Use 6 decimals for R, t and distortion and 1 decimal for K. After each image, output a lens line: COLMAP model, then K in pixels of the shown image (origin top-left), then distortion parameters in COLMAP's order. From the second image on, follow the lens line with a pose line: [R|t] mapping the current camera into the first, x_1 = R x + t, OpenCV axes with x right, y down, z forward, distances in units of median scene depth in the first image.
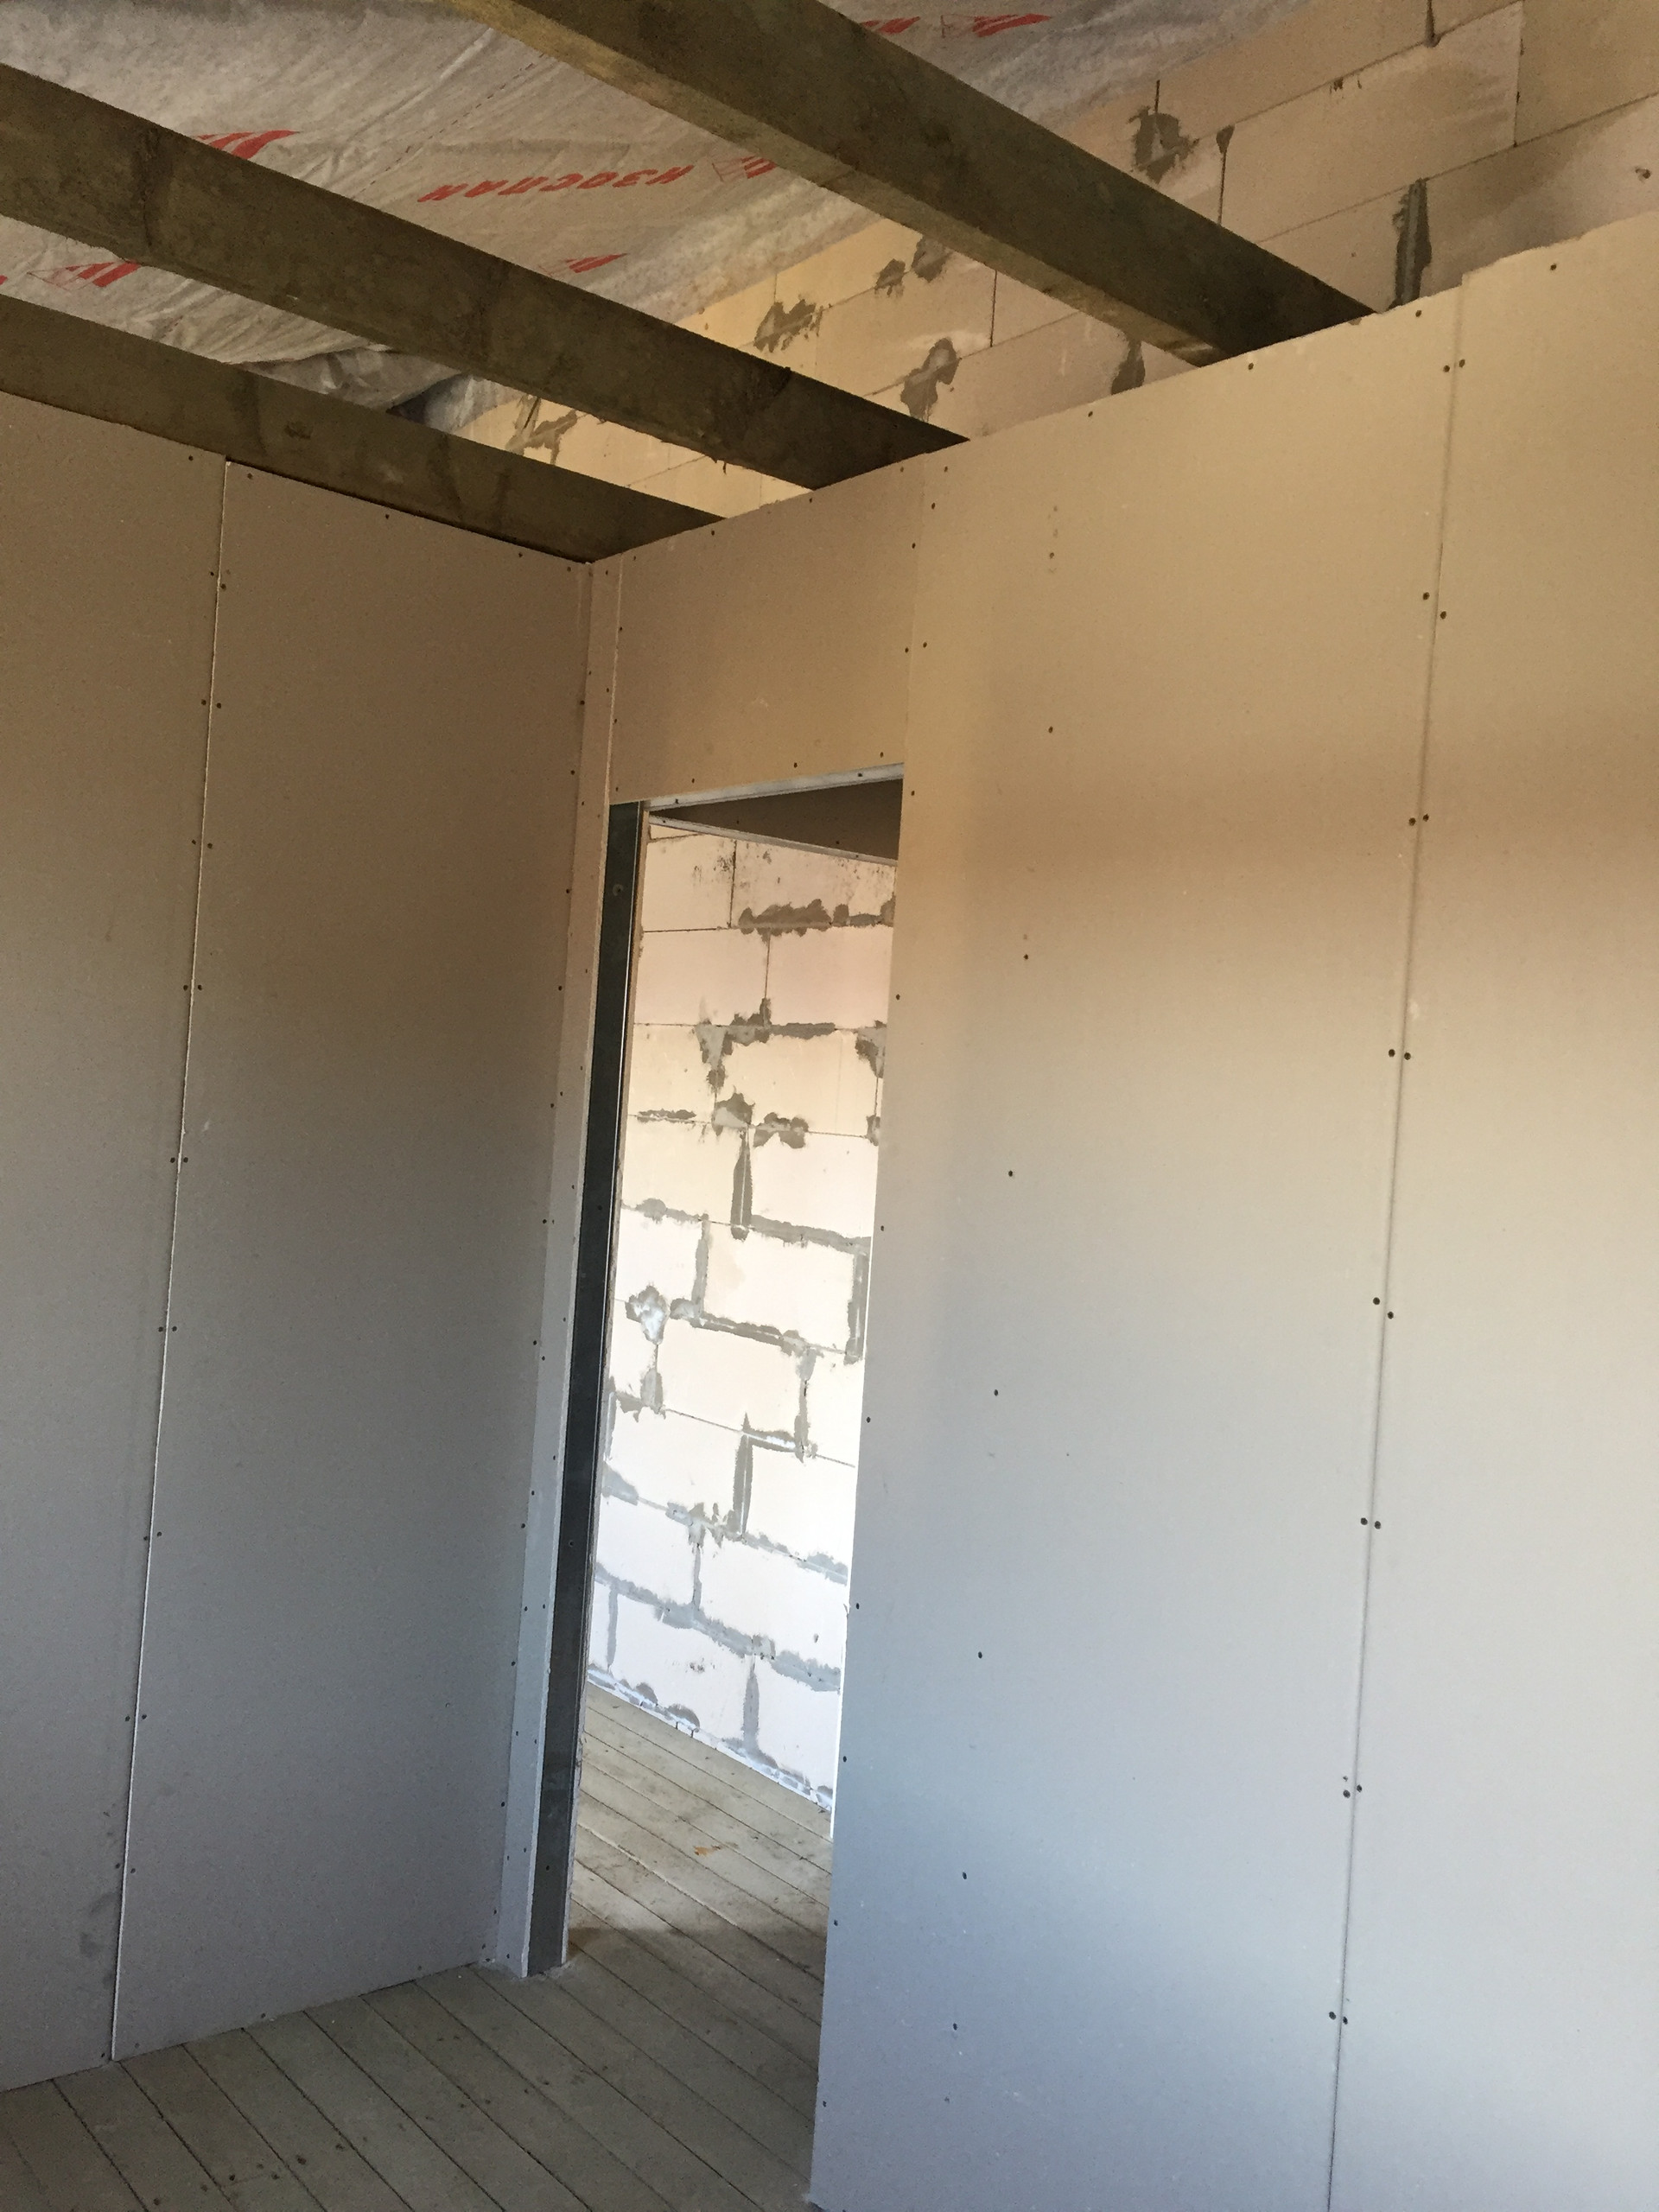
lens RADIAL K [[1884.3, 0, 819.4], [0, 1884.3, 1122.1], [0, 0, 1]] dist [0.081755, -0.092566]
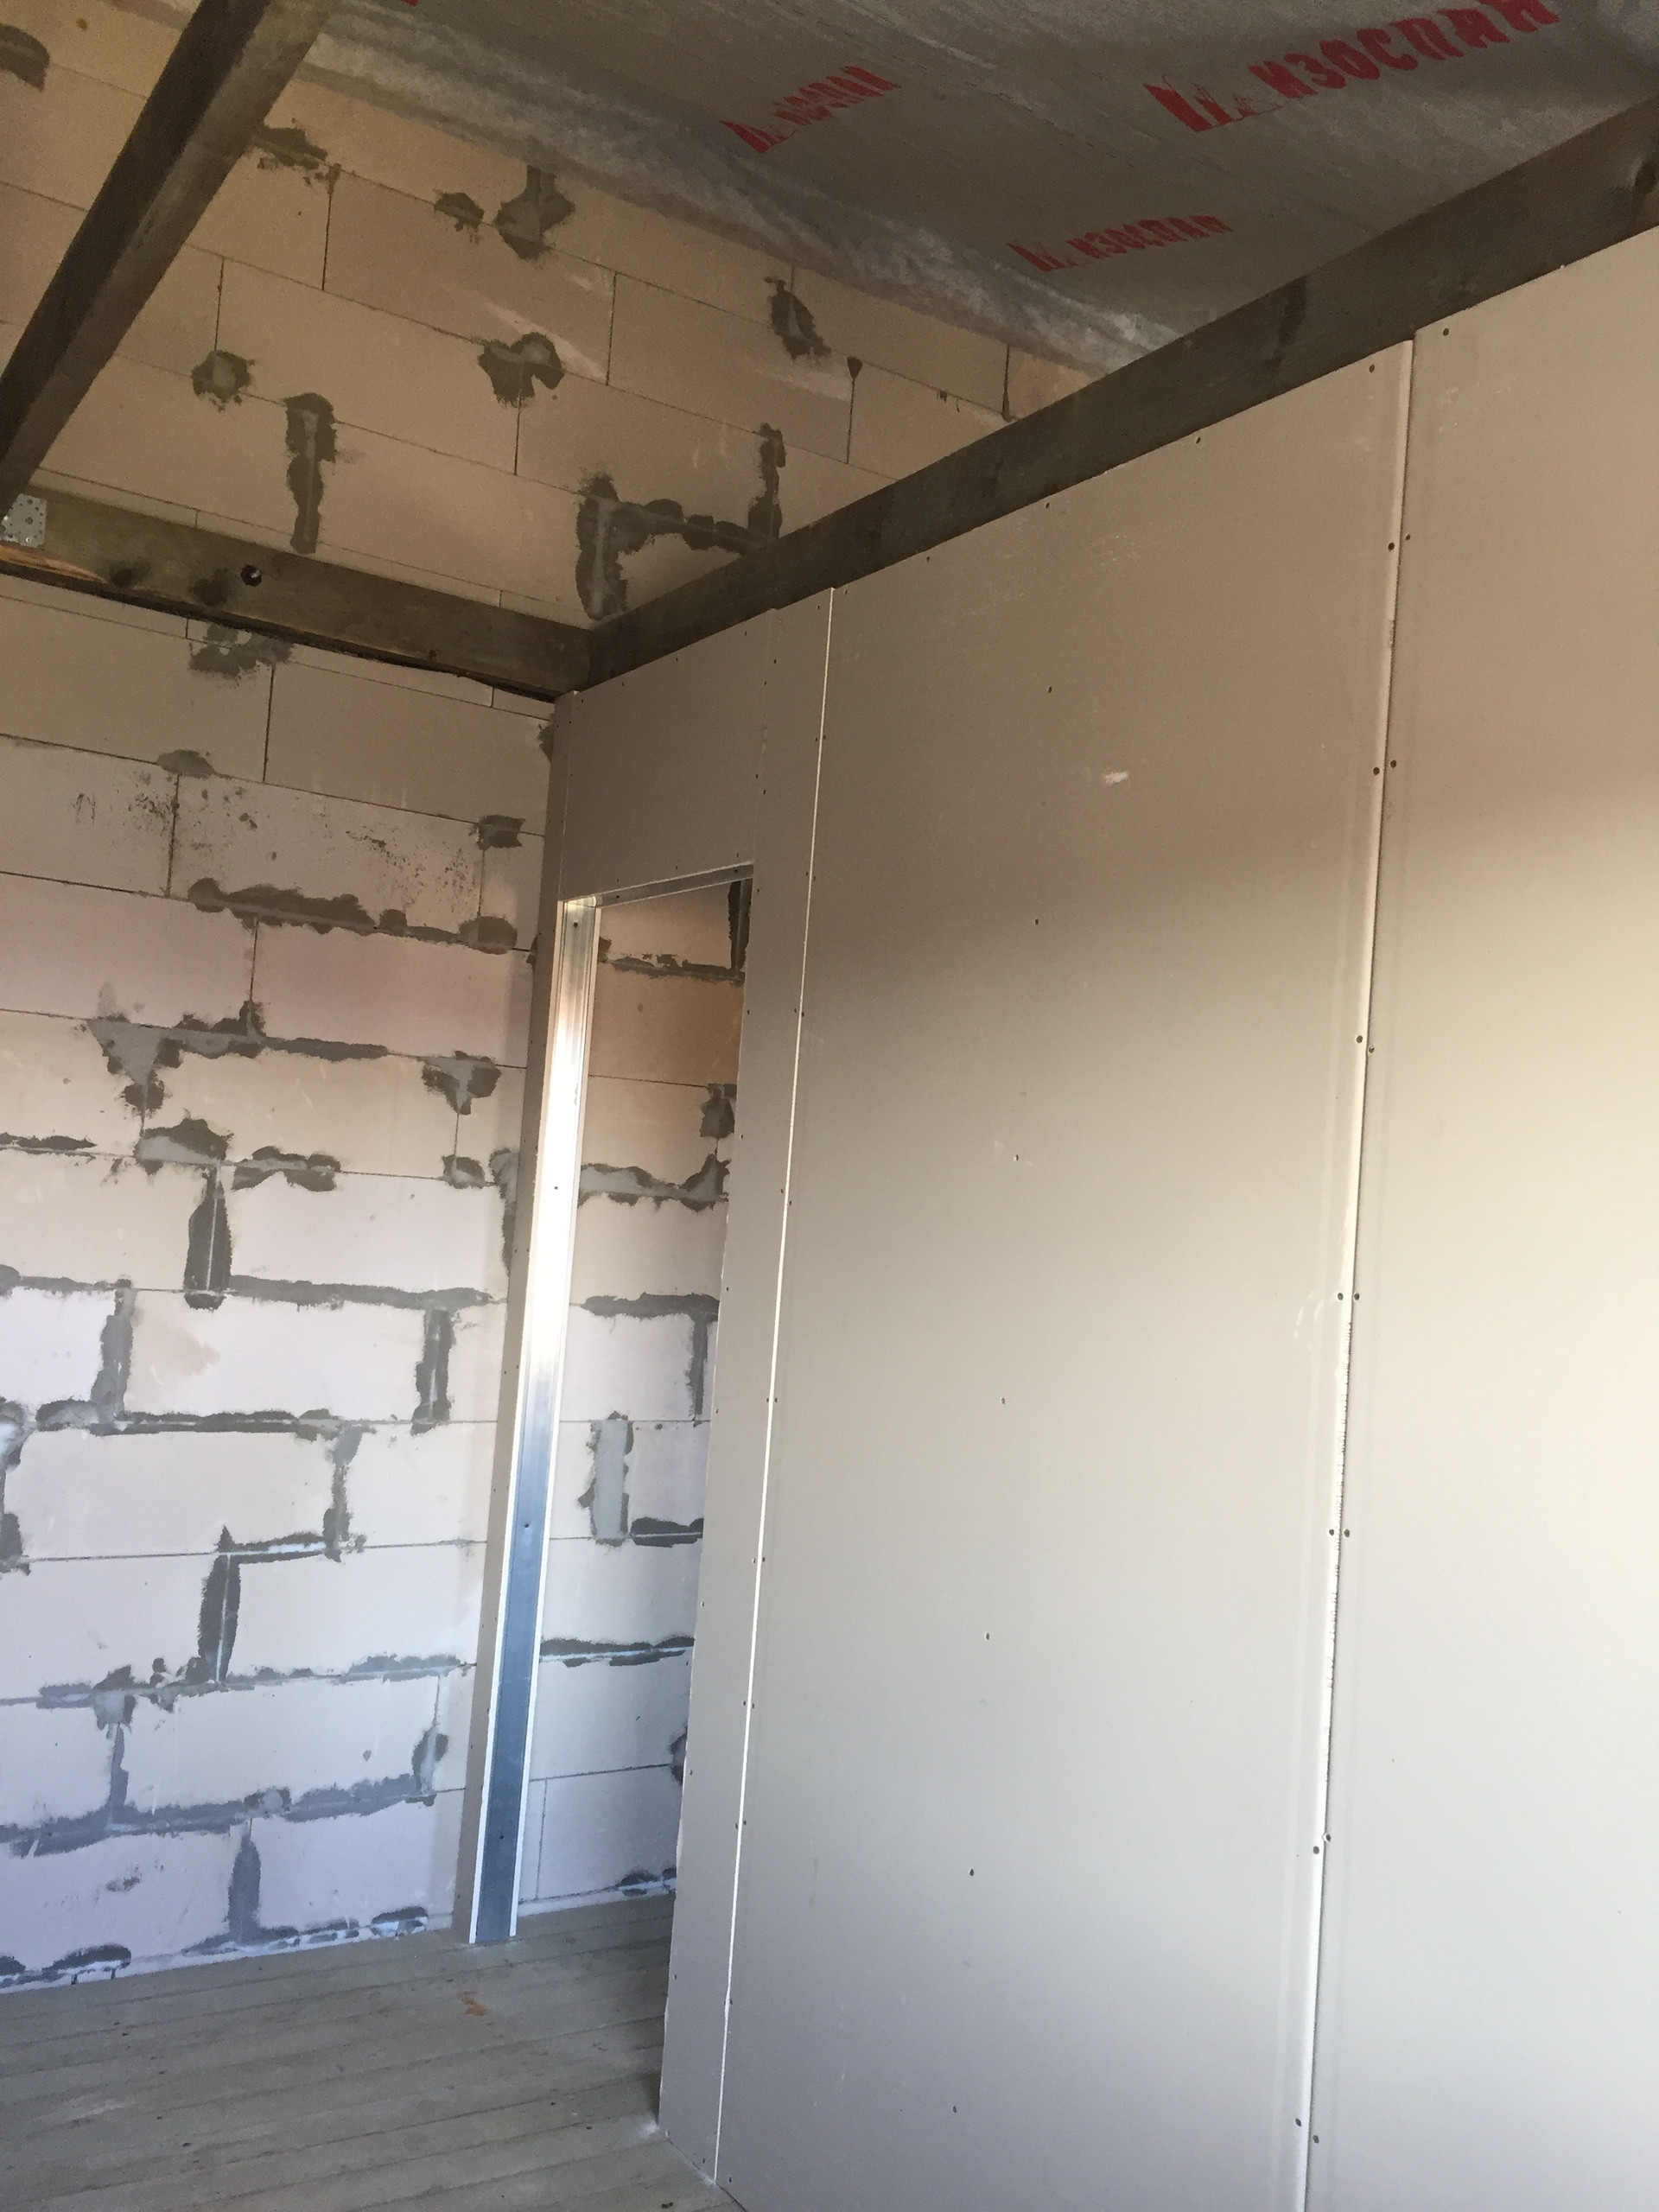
lens RADIAL K [[1884.3, 0, 814.9], [0, 1884.3, 1113.0], [0, 0, 1]] dist [0.081755, -0.092566]
pose [[0.124268, -0.017334, 0.992097, -0.790298], [-0.058636, 0.997972, 0.024781, -0.052529], [-0.990515, -0.061252, 0.123000, 0.665281]]
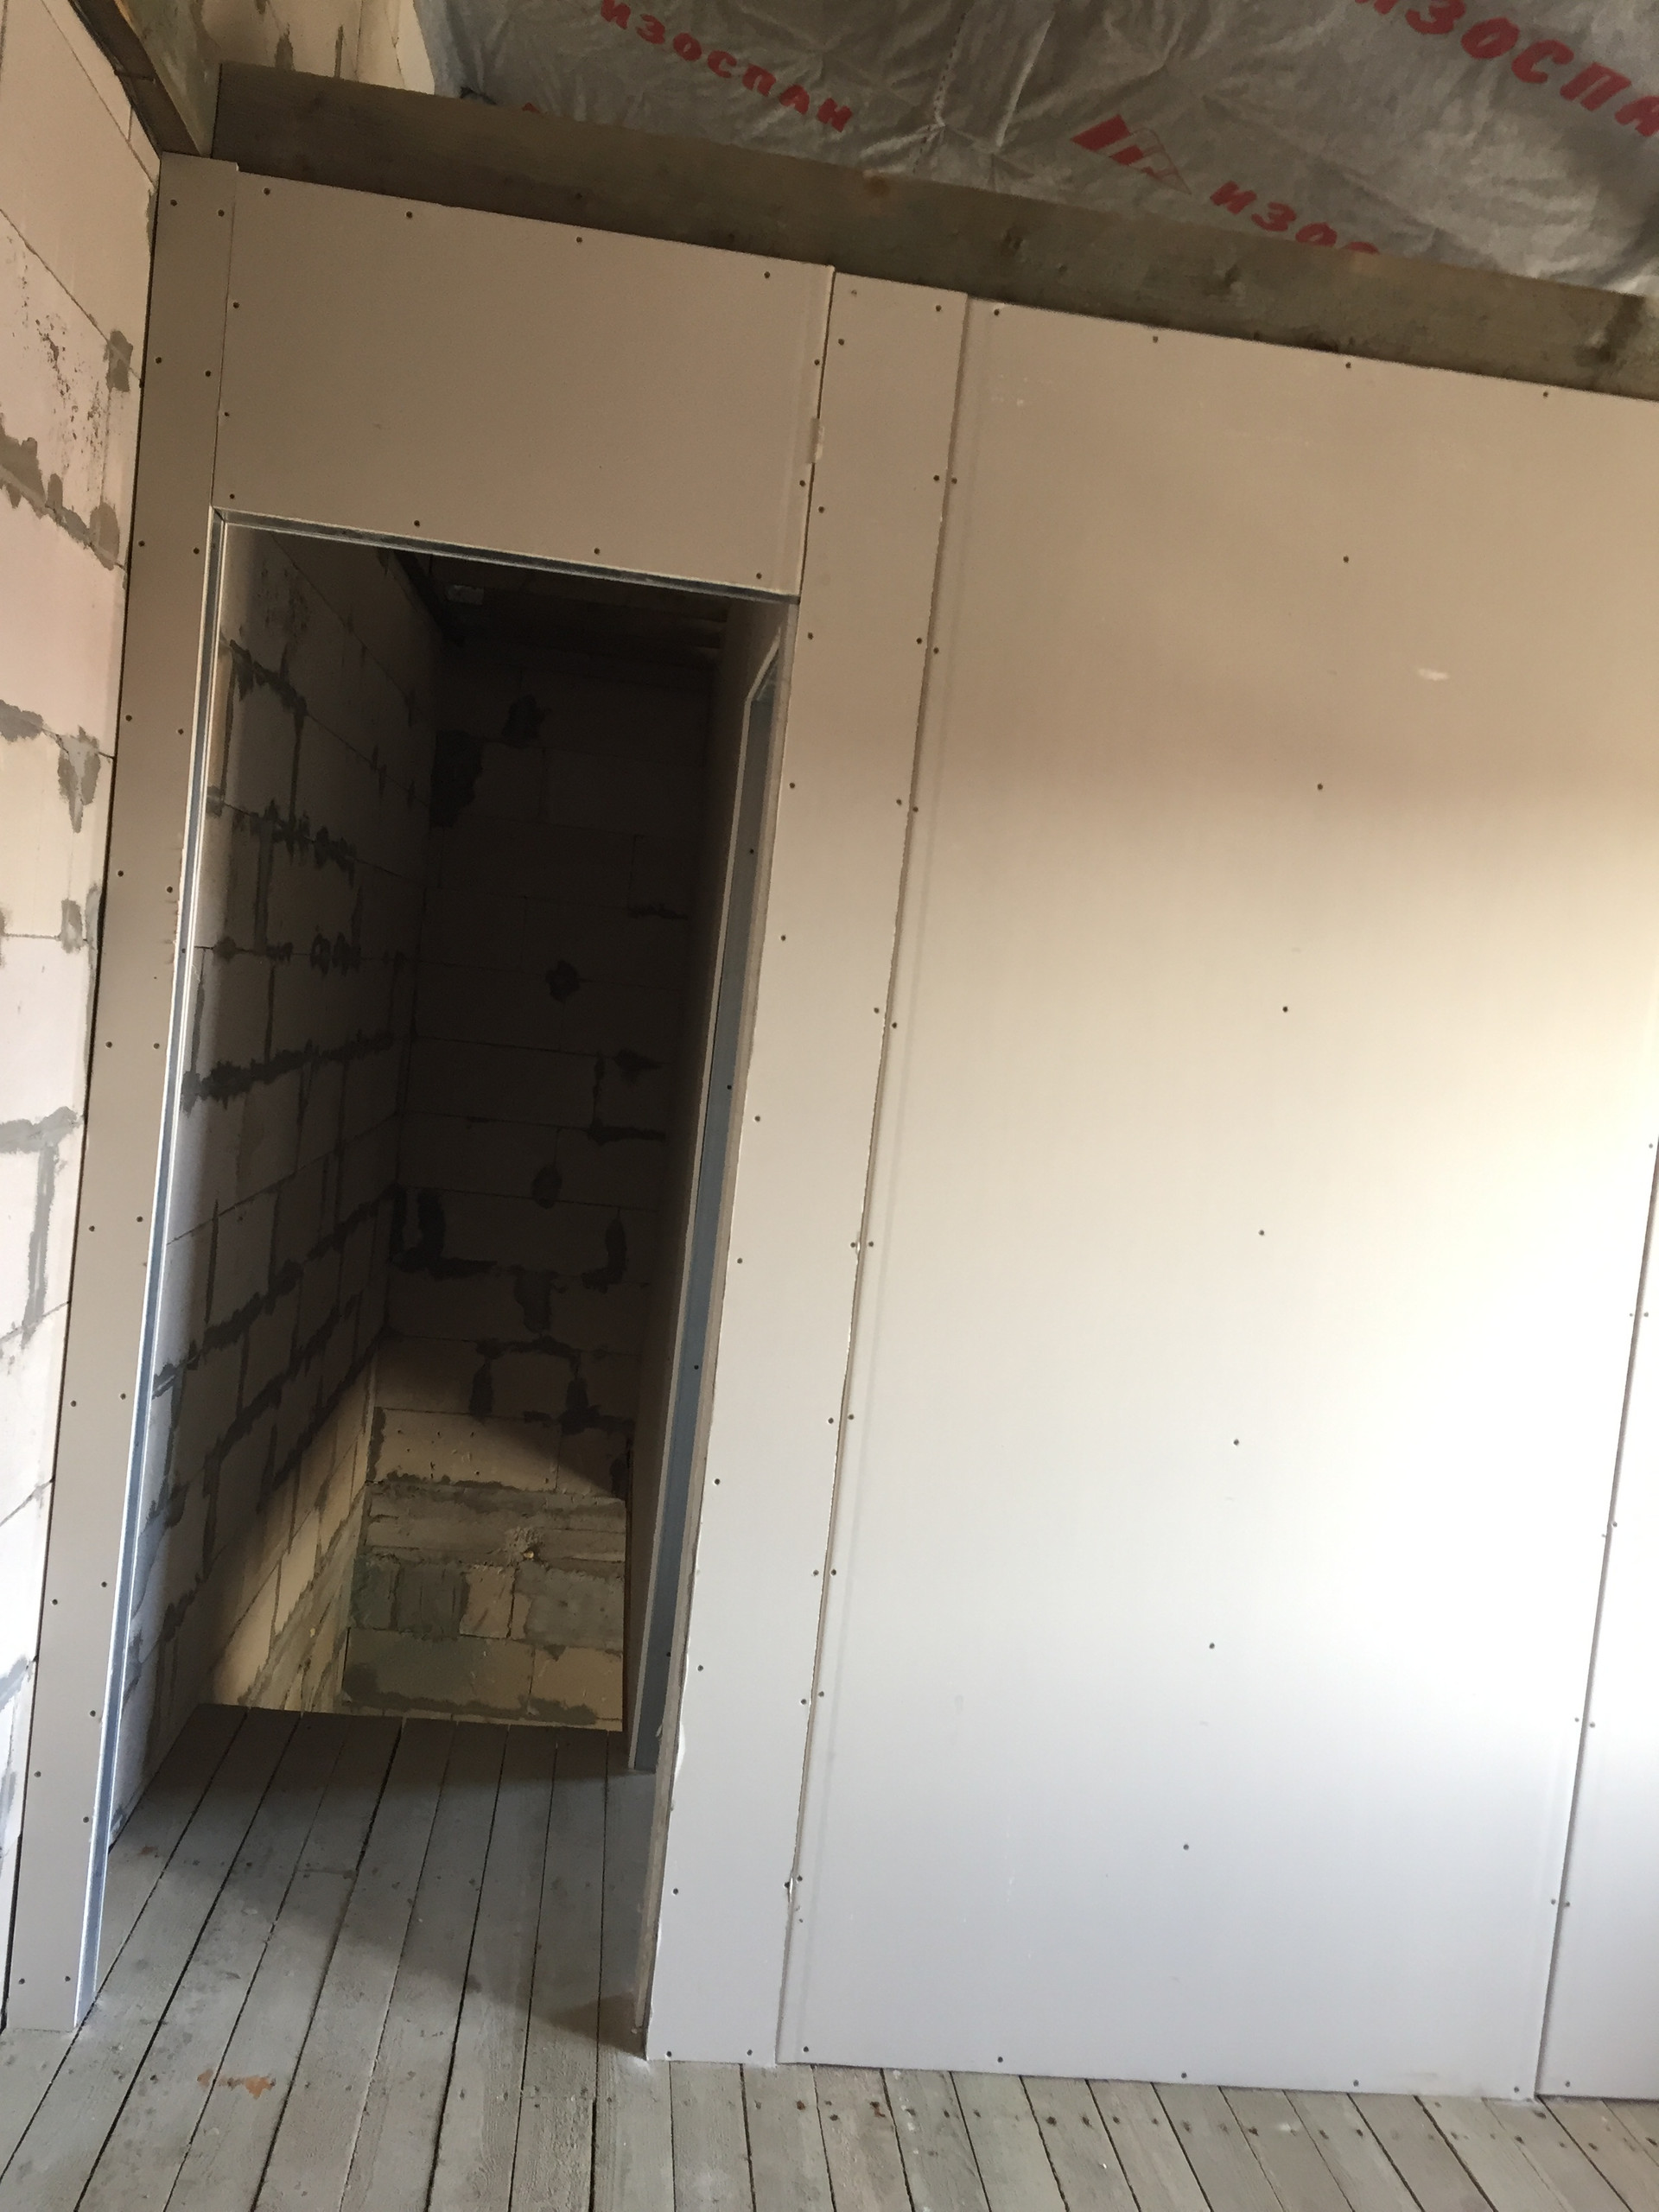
lens RADIAL K [[1884.3, 0, 824.8], [0, 1884.3, 1123.8], [0, 0, 1]] dist [0.081755, -0.092566]
pose [[-0.822656, -0.198848, 0.532632, -0.436203], [-0.166819, 0.980030, 0.108222, -0.034341], [-0.543515, 0.000177, -0.839399, 1.254459]]
